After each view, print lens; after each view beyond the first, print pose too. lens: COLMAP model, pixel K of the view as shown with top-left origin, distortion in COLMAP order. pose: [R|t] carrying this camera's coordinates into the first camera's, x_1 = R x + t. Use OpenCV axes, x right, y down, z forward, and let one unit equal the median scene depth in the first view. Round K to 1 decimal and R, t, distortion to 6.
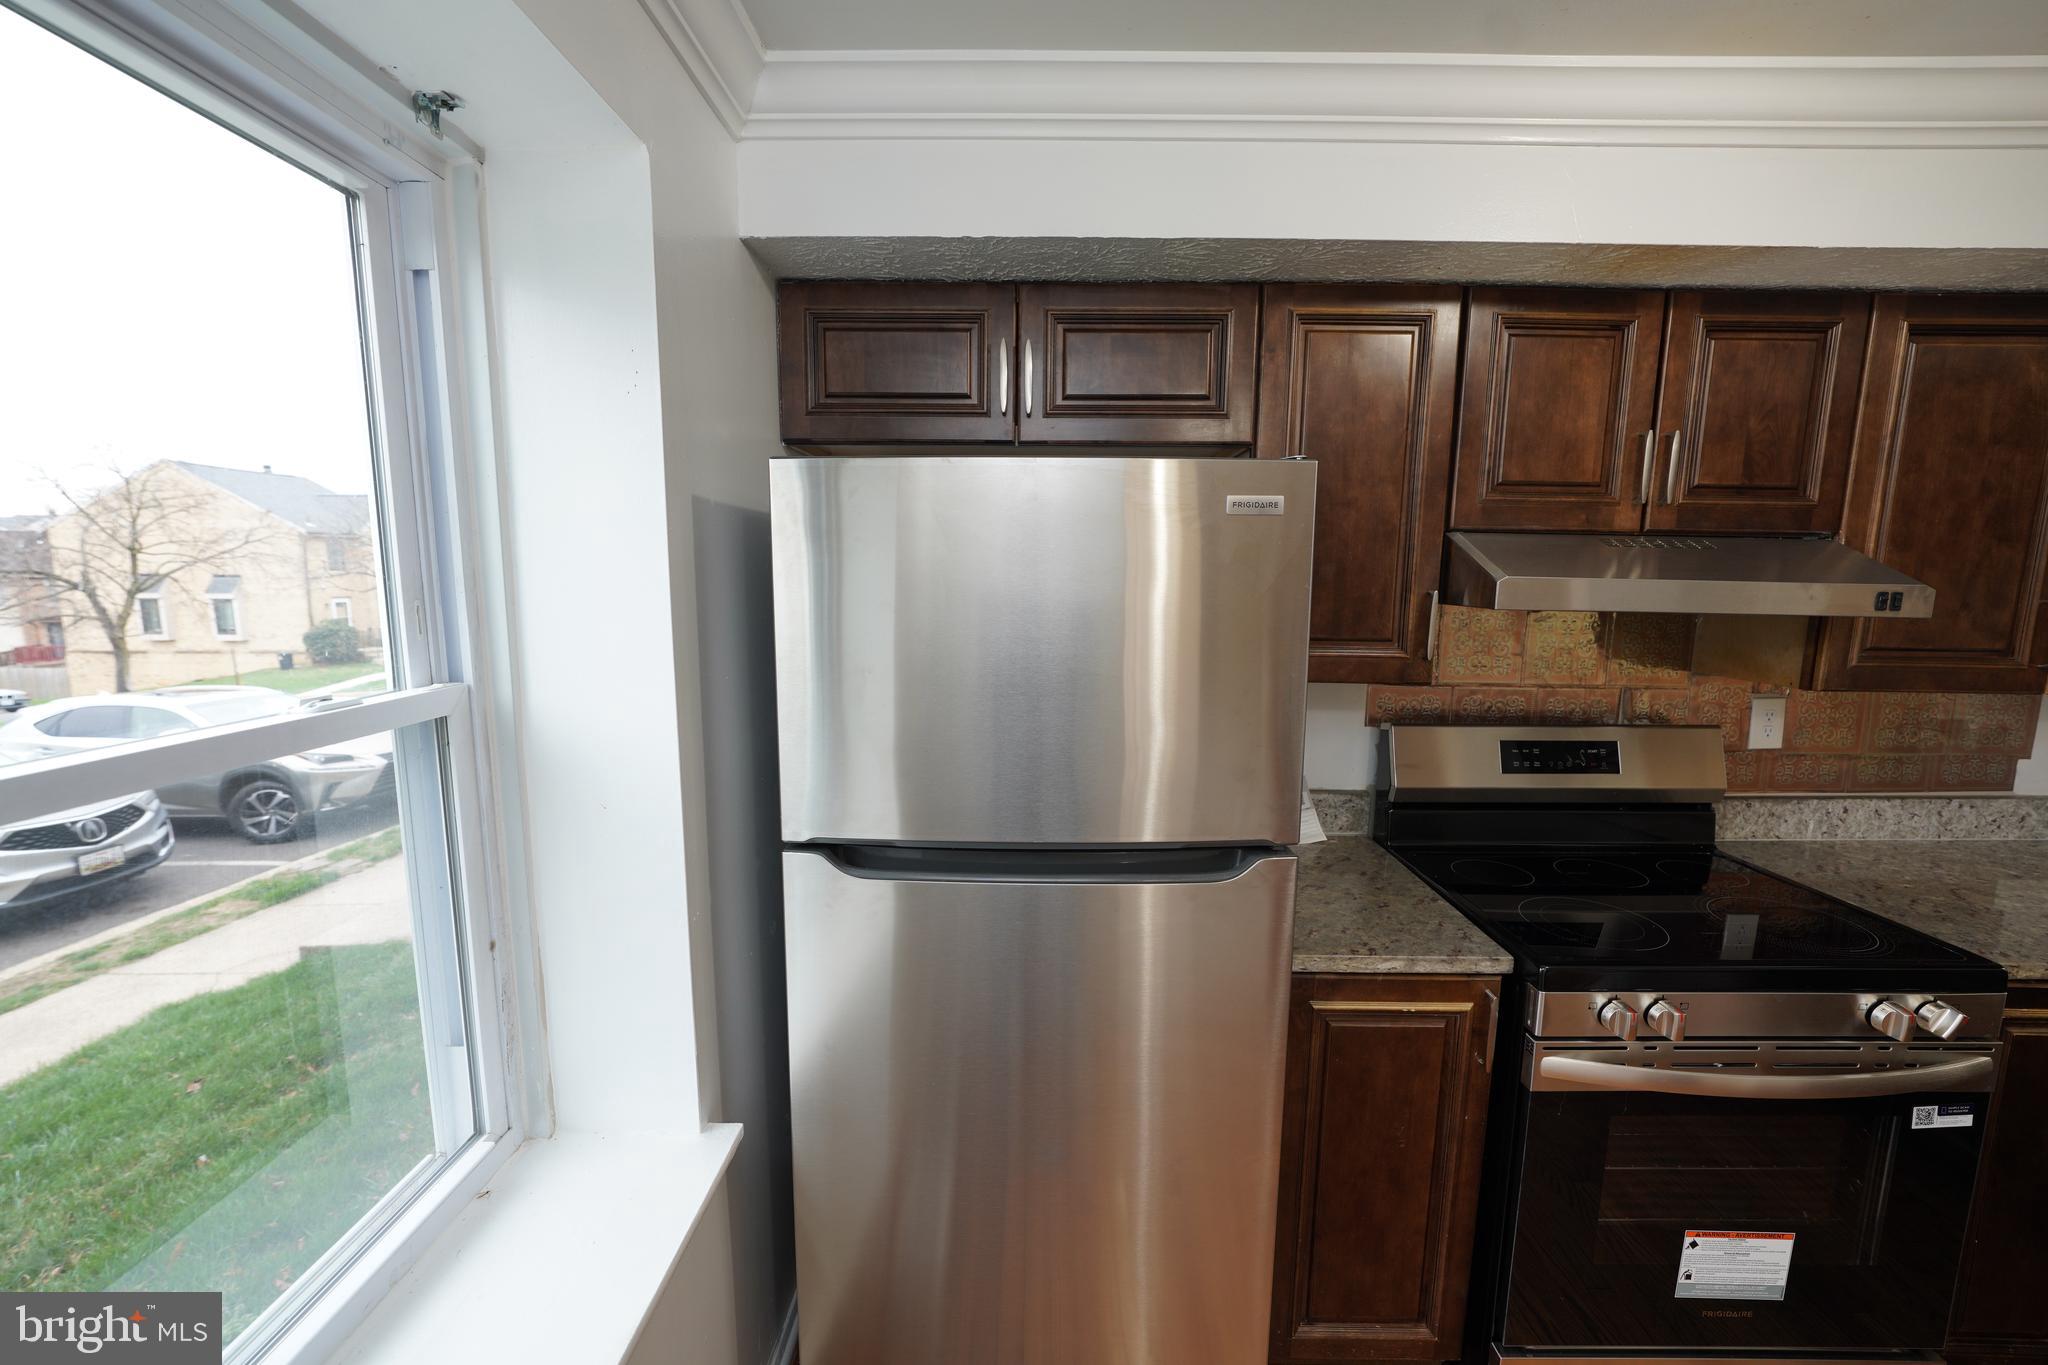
lens RADIAL K [[806.2, 0, 1024.0], [0, 806.2, 682.5], [0, 0, 1]] dist [-0.001501, 0.000450]
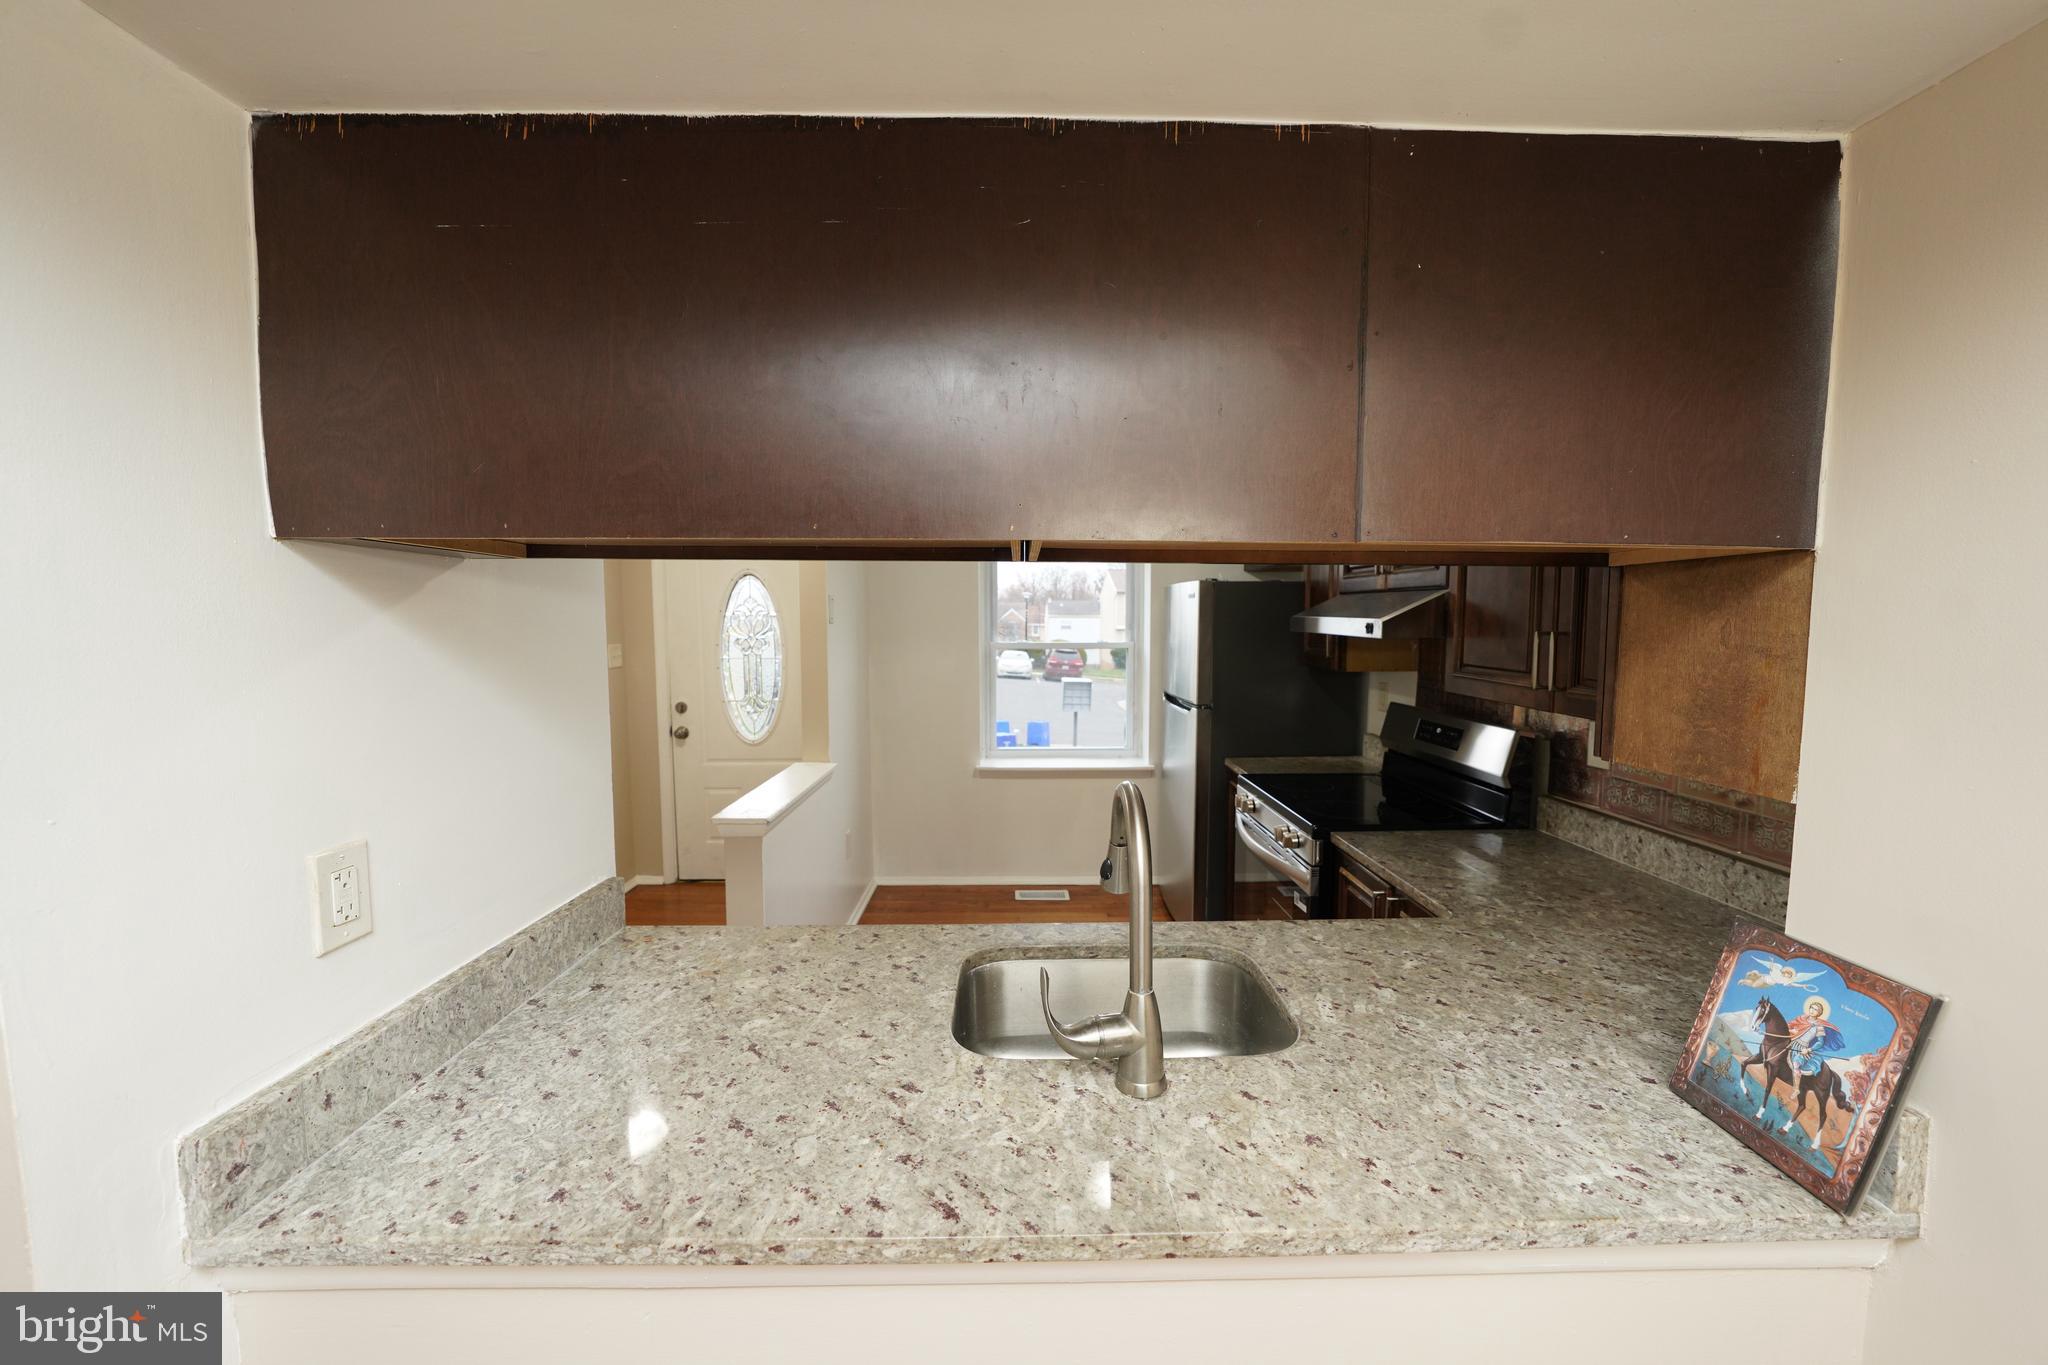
lens RADIAL K [[759.4, 0, 1024.0], [0, 759.4, 682.5], [0, 0, 1]] dist [-0.011749, 0.000086]
pose [[0.027746, 0.080450, -0.996372, 2.348998], [-0.132810, 0.988216, 0.076093, -0.009909], [0.990753, 0.130217, 0.038104, 0.194827]]
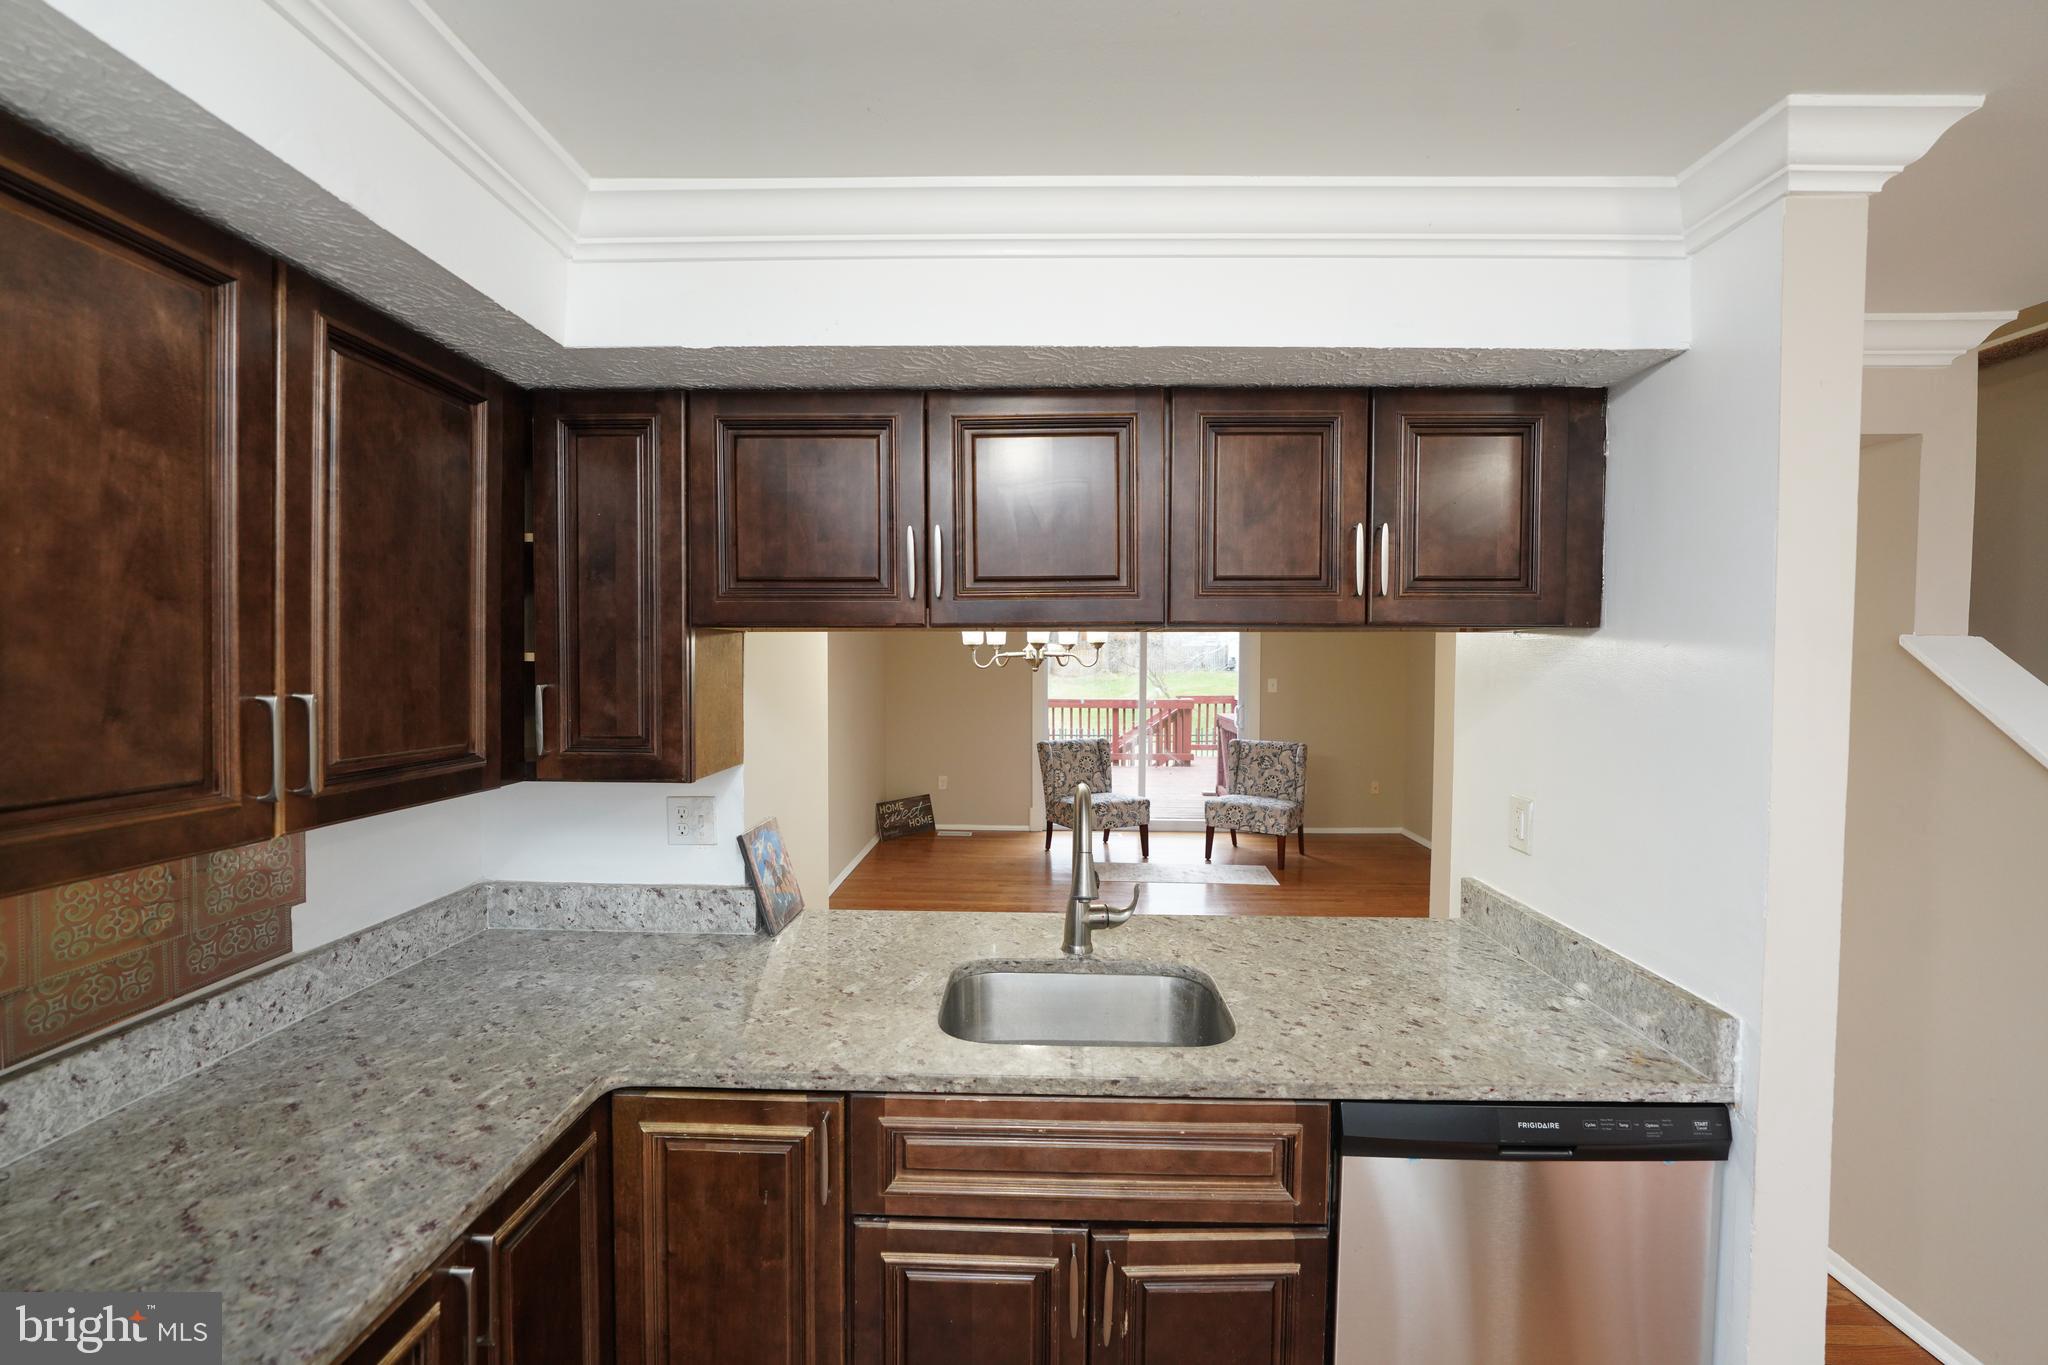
lens RADIAL K [[813.8, 0, 1024.0], [0, 813.8, 682.5], [0, 0, 1]] dist [-0.000778, 0.000030]
pose [[0.003703, -0.031613, 0.999493, 0.618146], [0.125924, 0.991559, 0.030895, -0.054827], [-0.992033, 0.125746, 0.007653, 0.378806]]
